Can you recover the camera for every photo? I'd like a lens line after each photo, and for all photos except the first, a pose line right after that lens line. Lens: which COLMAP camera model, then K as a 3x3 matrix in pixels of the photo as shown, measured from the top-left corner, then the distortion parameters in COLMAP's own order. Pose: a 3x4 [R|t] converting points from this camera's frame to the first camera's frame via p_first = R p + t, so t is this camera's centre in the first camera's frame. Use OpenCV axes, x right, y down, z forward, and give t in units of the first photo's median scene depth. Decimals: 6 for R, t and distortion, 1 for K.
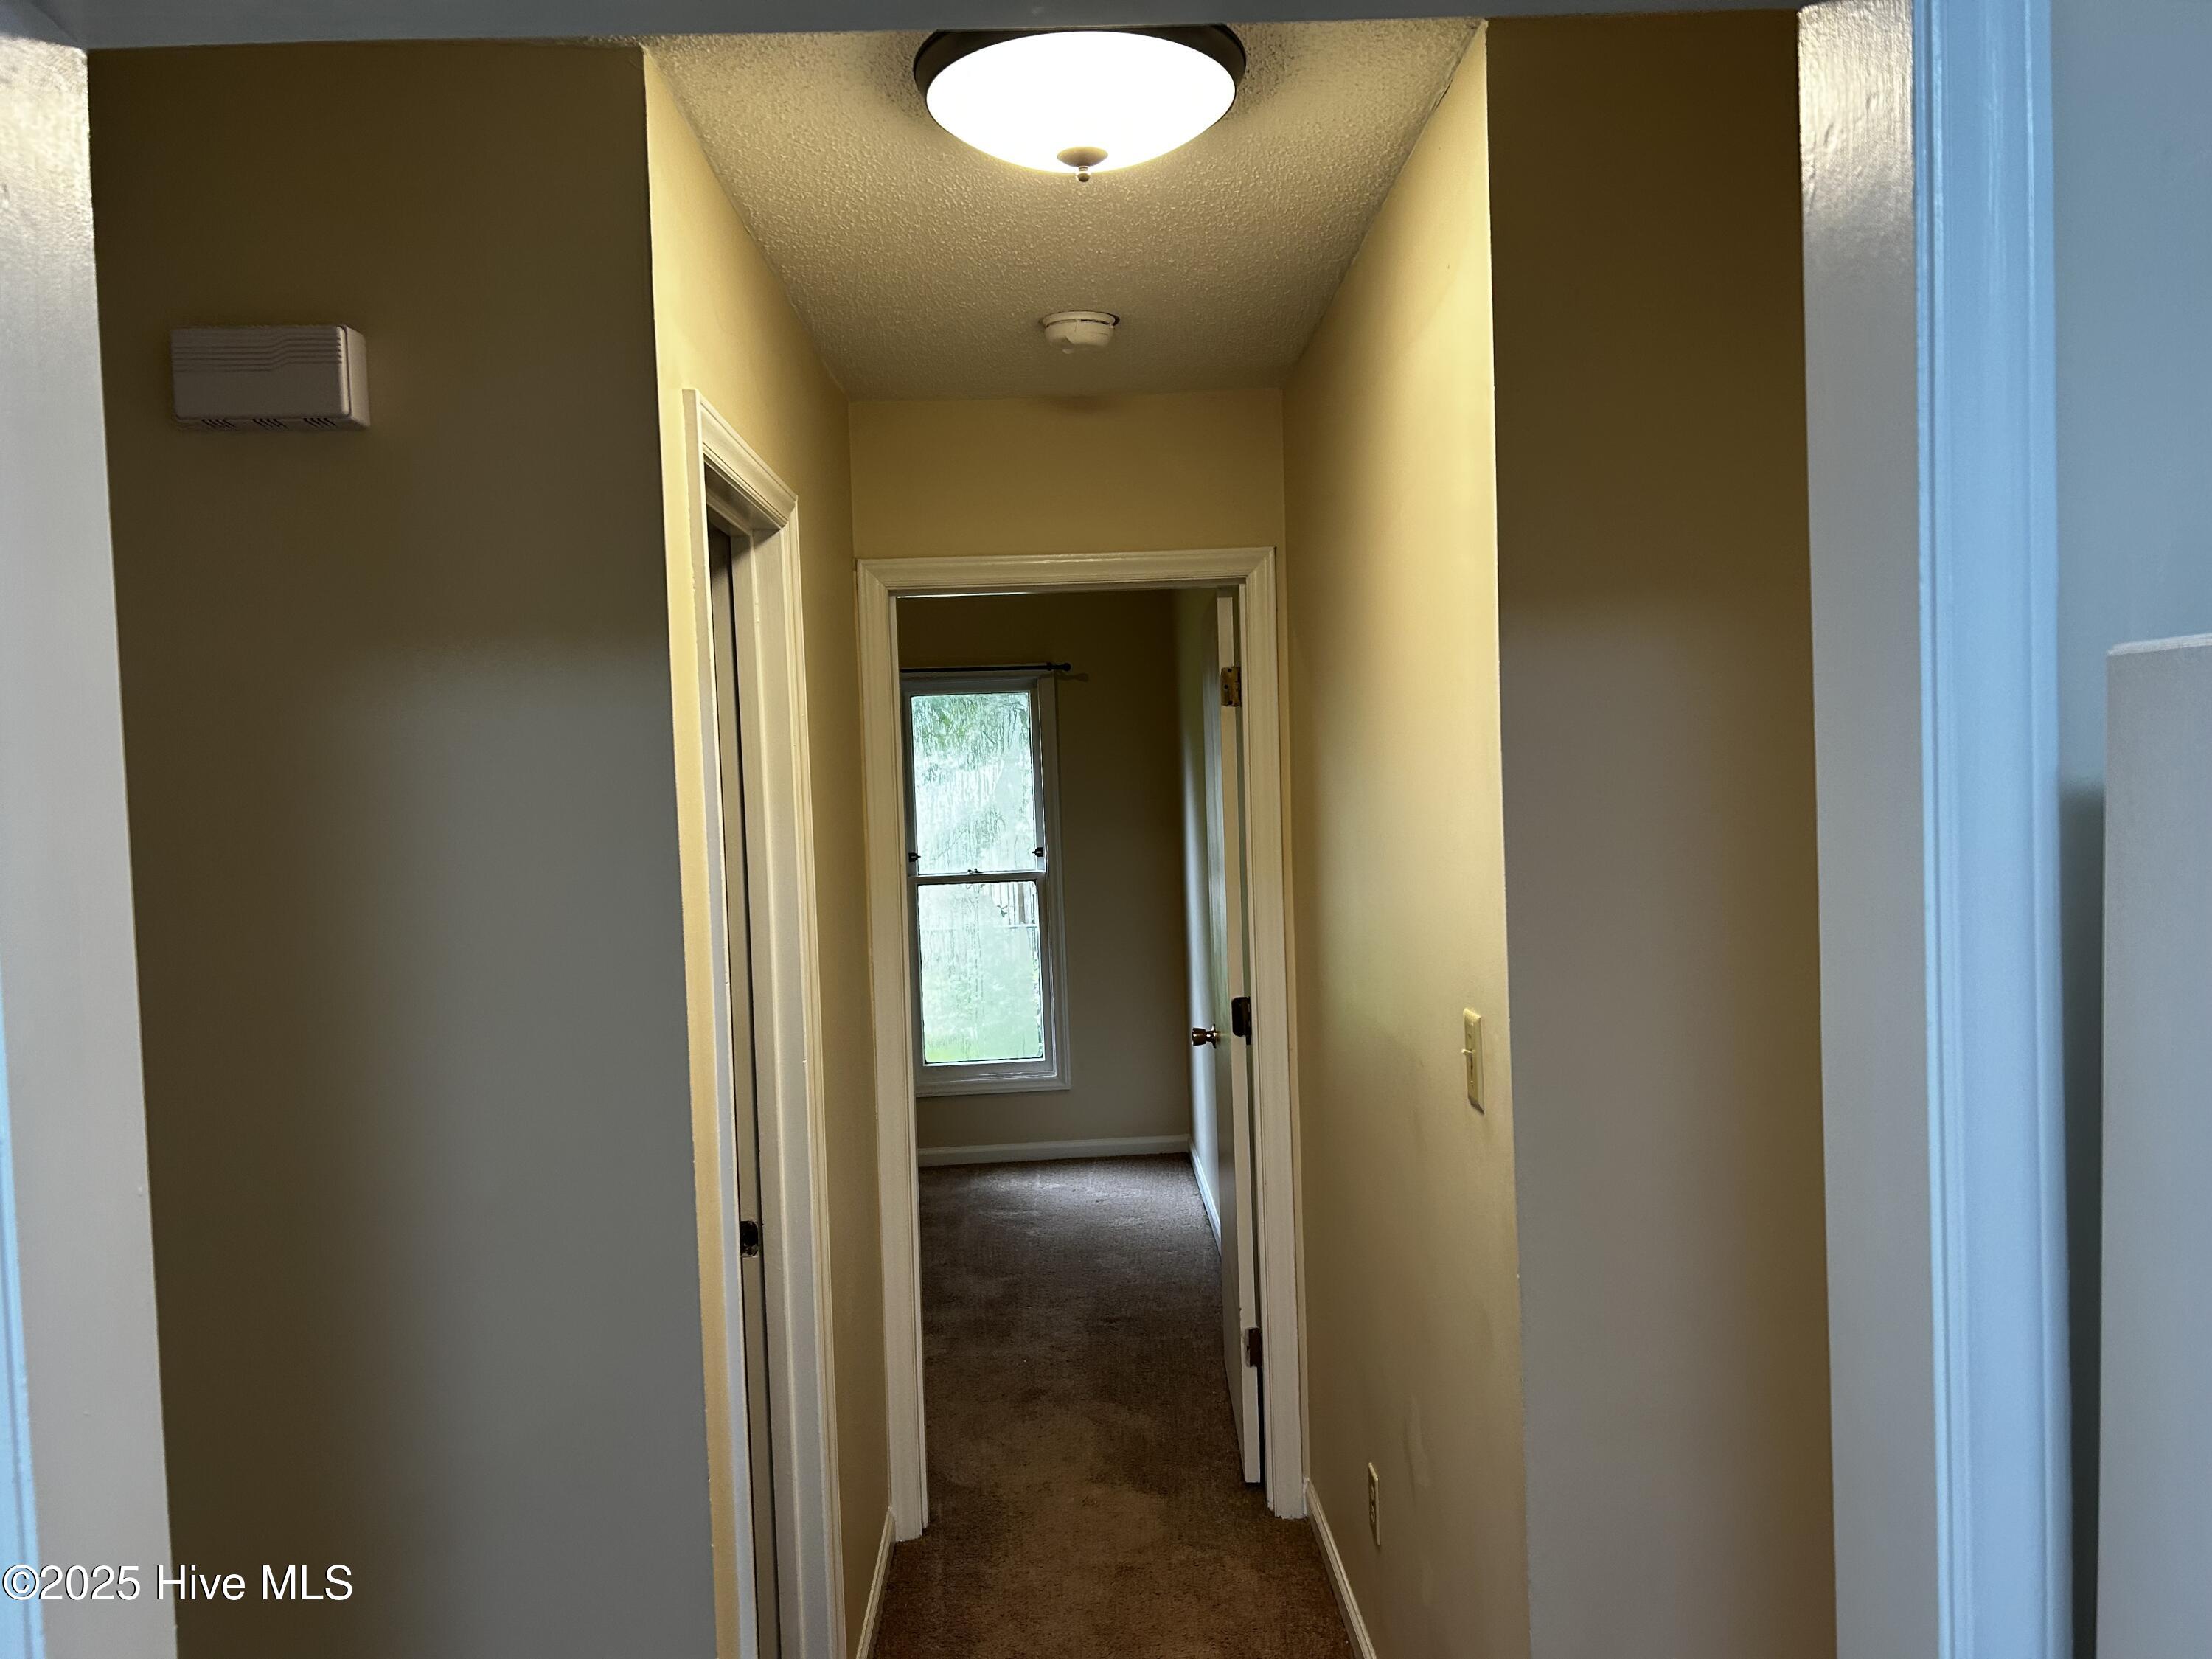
lens RADIAL K [[1678.8, 0, 1111.7], [0, 1678.8, 814.6], [0, 0, 1]] dist [0.033934, -0.033099]
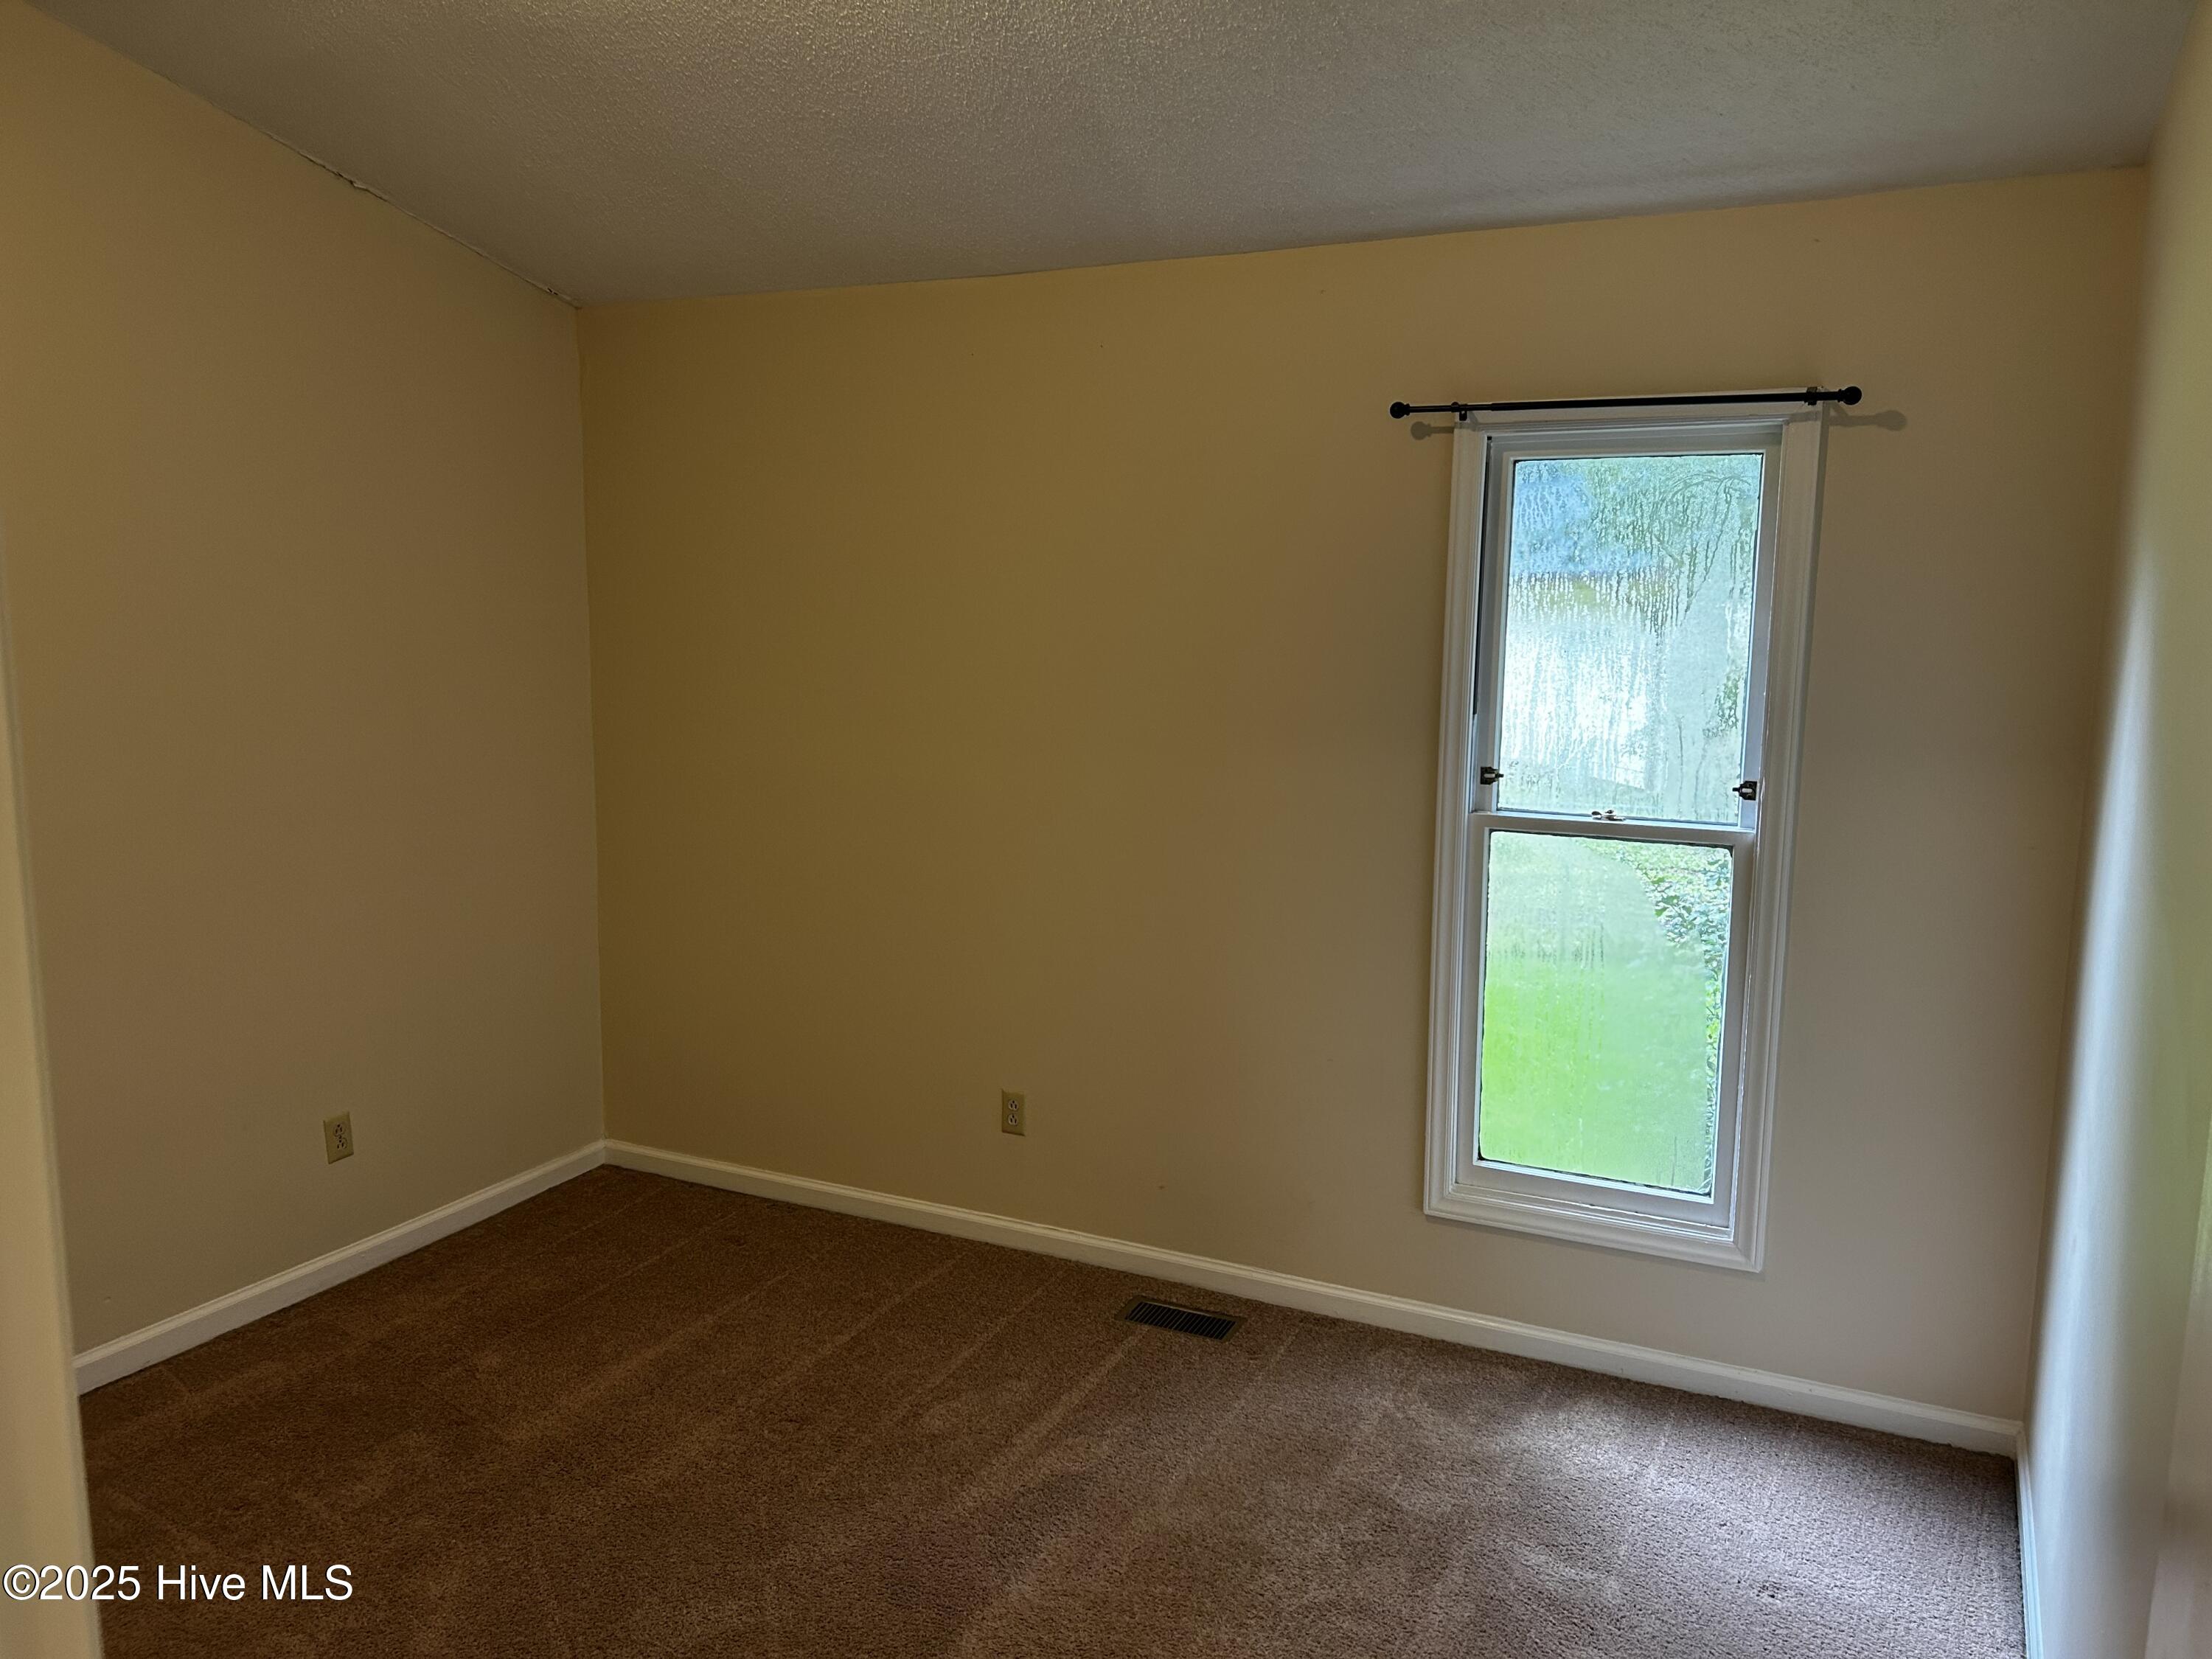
lens RADIAL K [[1678.8, 0, 1097.0], [0, 1678.8, 835.3], [0, 0, 1]] dist [0.033934, -0.033099]
pose [[0.876538, 0.118844, -0.466431, 0.029685], [-0.051692, 0.986678, 0.154258, -0.043638], [0.478549, -0.111102, 0.871003, 0.695048]]
